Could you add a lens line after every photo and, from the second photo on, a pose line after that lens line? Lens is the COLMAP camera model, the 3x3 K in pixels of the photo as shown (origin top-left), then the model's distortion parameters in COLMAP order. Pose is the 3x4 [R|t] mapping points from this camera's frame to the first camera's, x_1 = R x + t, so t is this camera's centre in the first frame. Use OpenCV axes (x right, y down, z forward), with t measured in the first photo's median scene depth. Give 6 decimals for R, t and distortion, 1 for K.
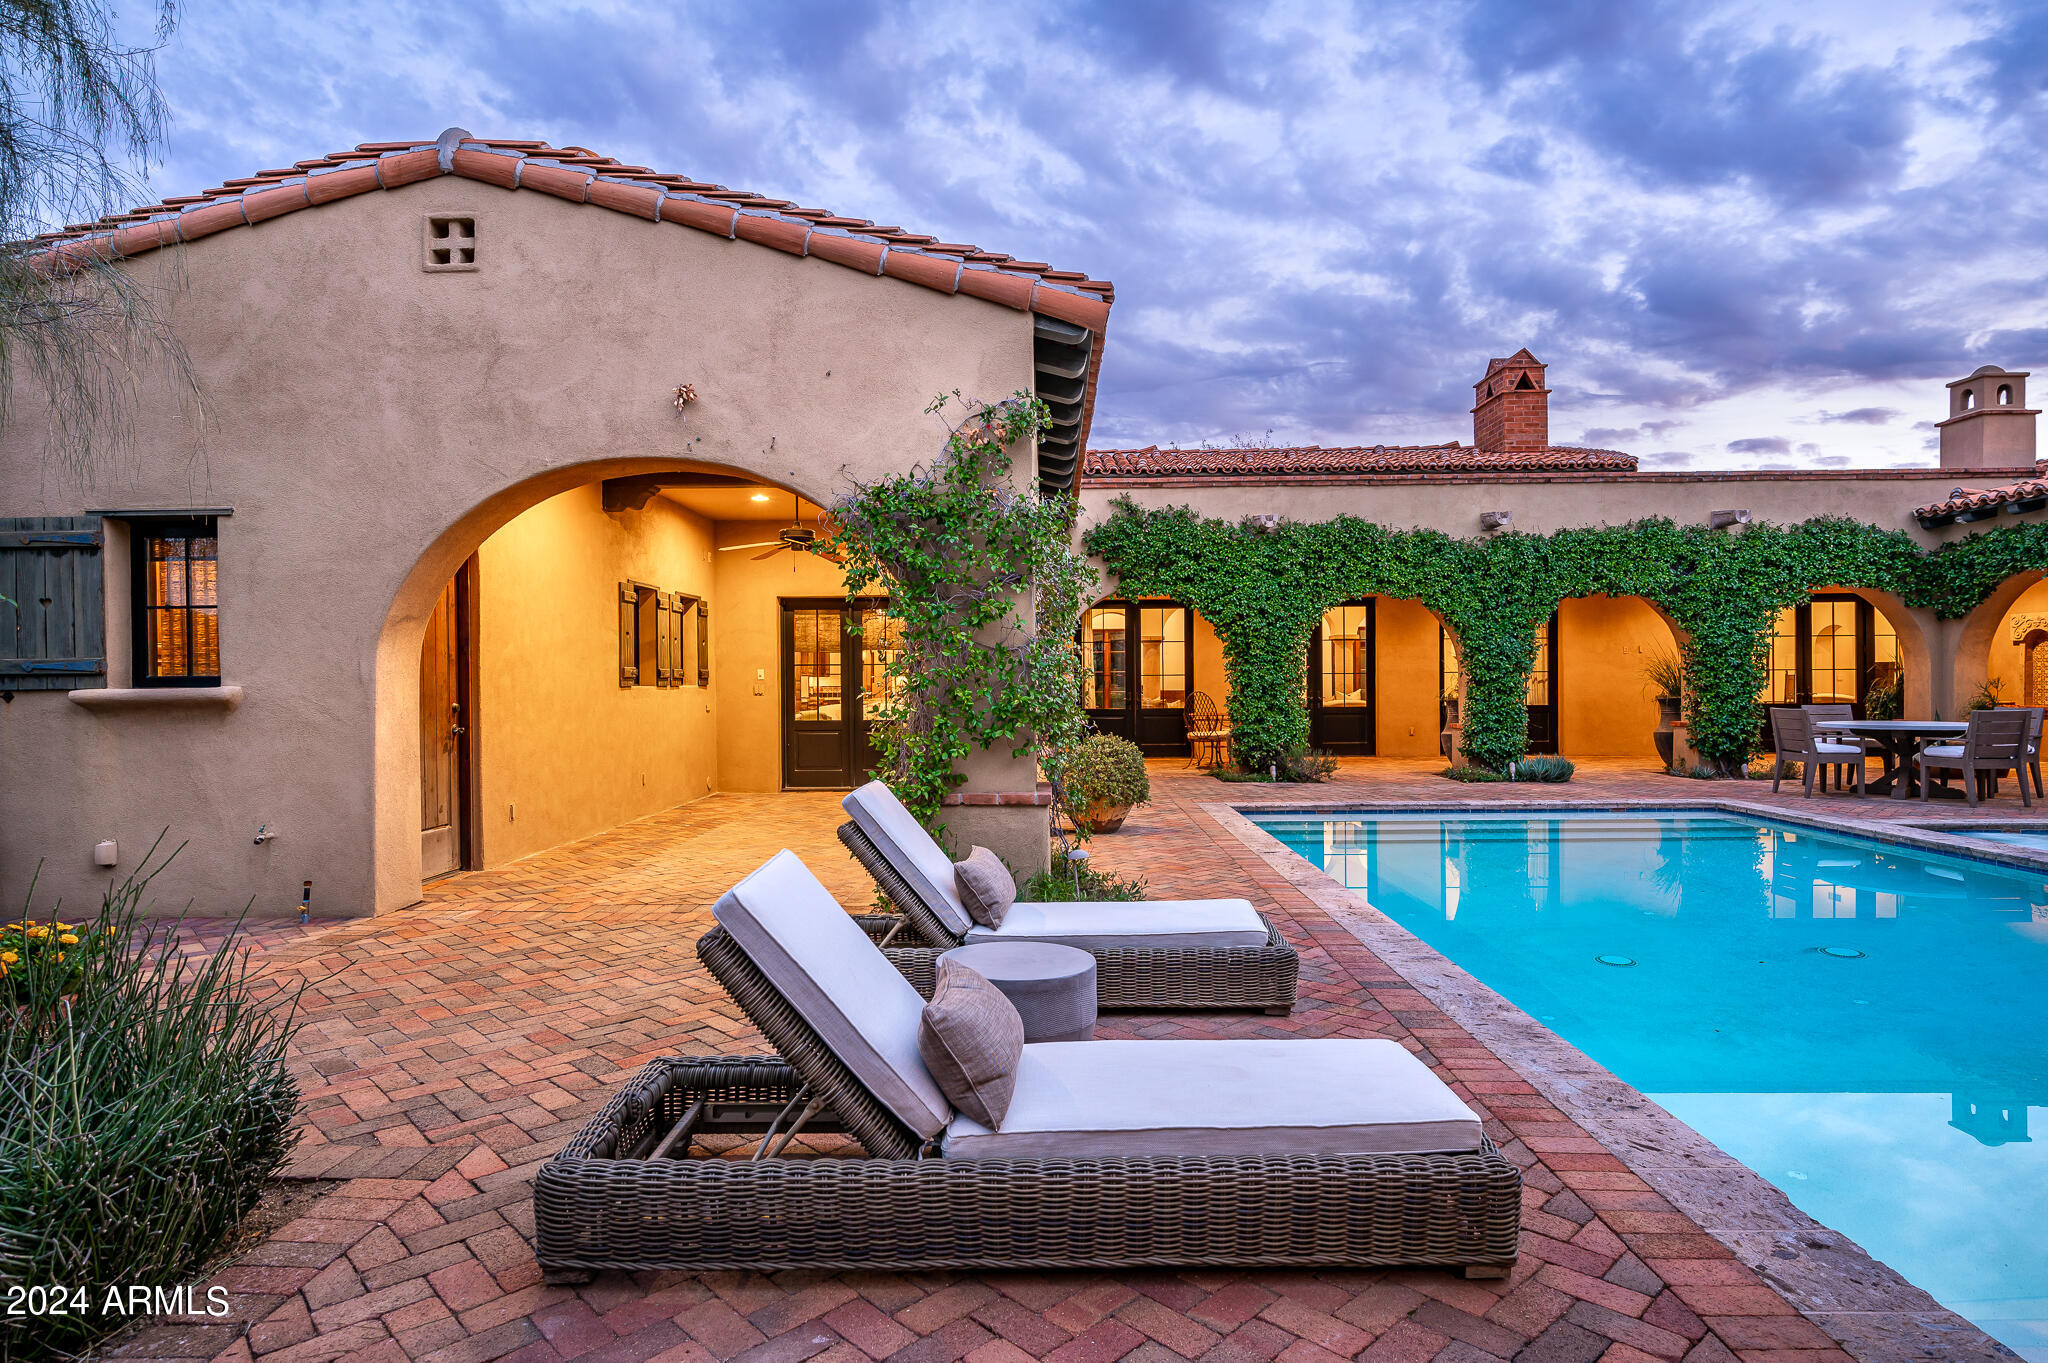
lens RADIAL K [[1095.5, 0, 1010.8], [0, 1095.5, 691.5], [0, 0, 1]] dist [0.002769, 0.000439]
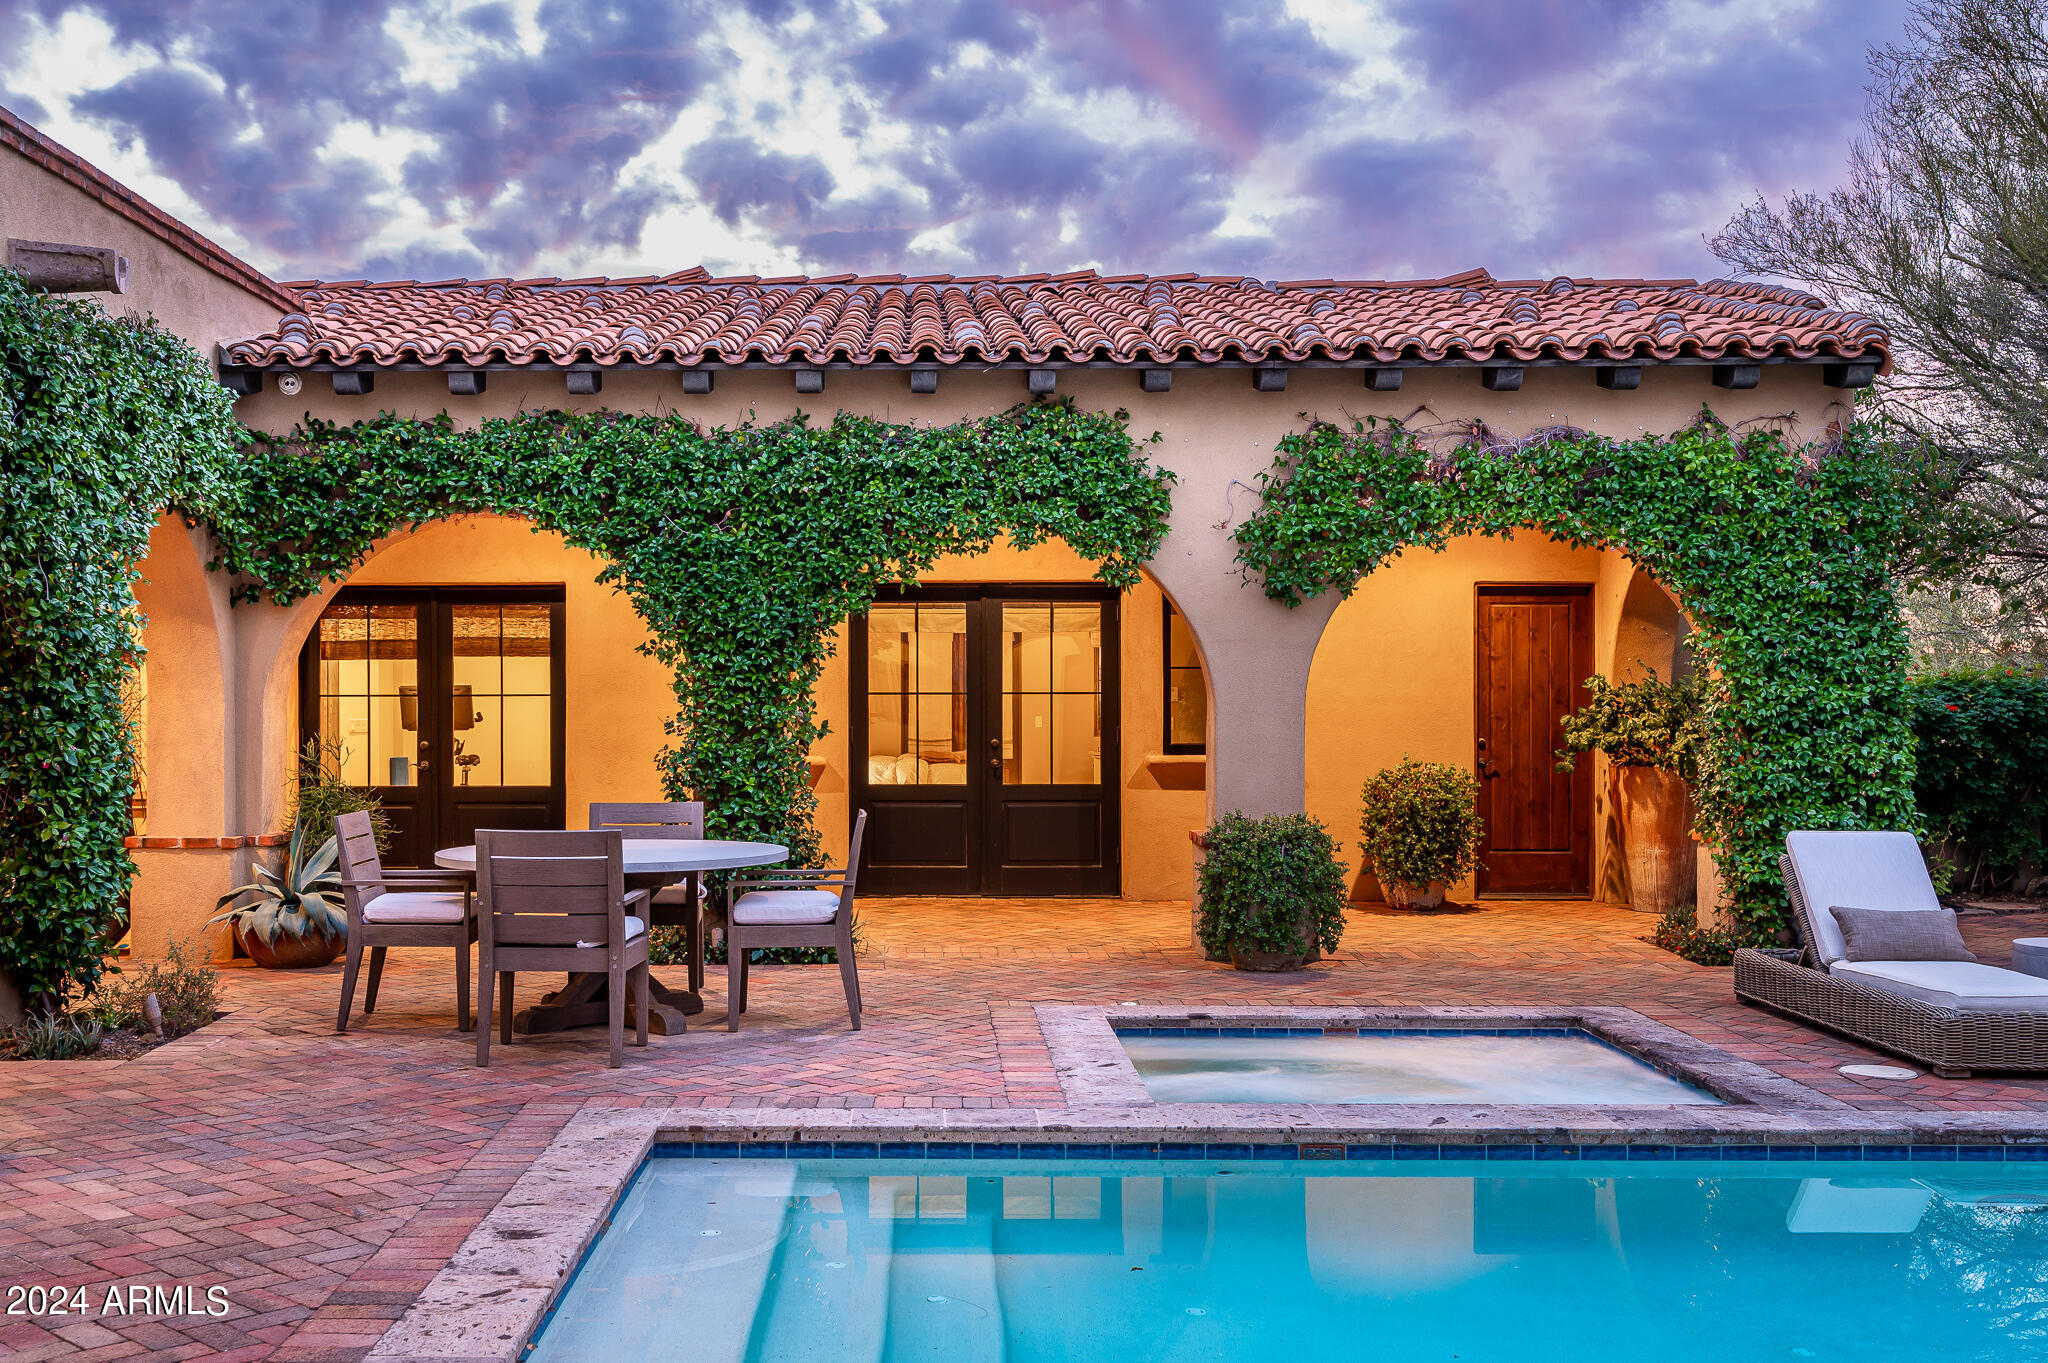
lens RADIAL K [[2096.7, 0, 899.1], [0, 2096.7, 714.6], [0, 0, 1]] dist [-0.000420, 0.000000]
pose [[0.004704, 0.003306, 0.999983, 0.009843], [0.010152, 0.999943, -0.003353, -0.016191], [-0.999937, 0.010167, 0.004670, 0.739438]]
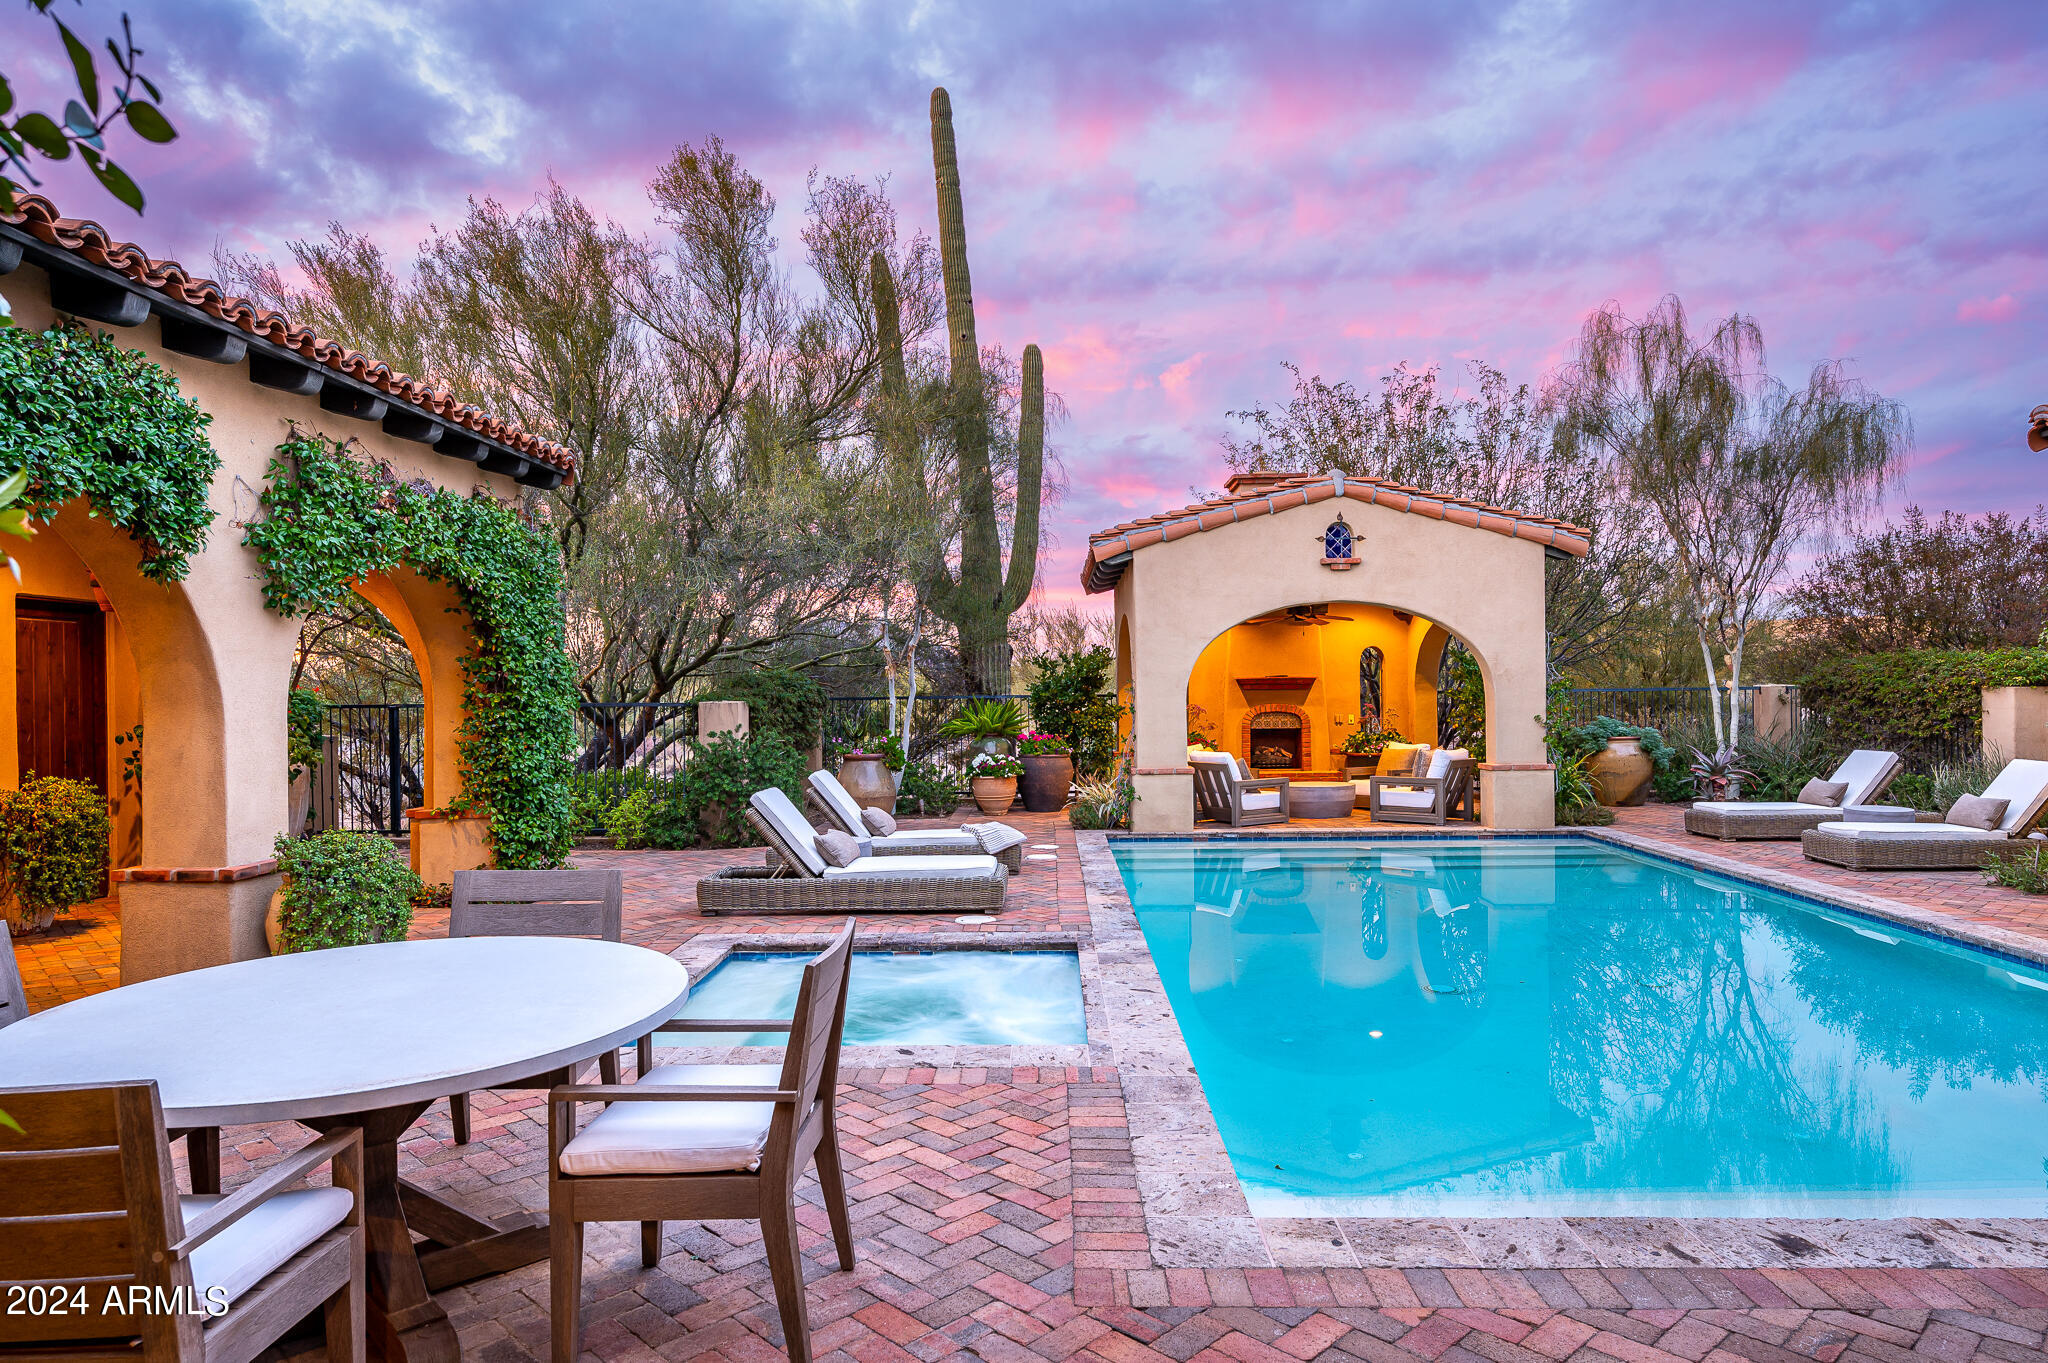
lens RADIAL K [[1212.0, 0, 1023.7], [0, 1212.0, 695.4], [0, 0, 1]] dist [0.003063, 0.002183]
pose [[-0.999833, 0.017551, 0.005069, 0.568551], [0.017627, 0.999727, 0.015320, -0.033632], [-0.004798, 0.015407, -0.999870, 1.058513]]
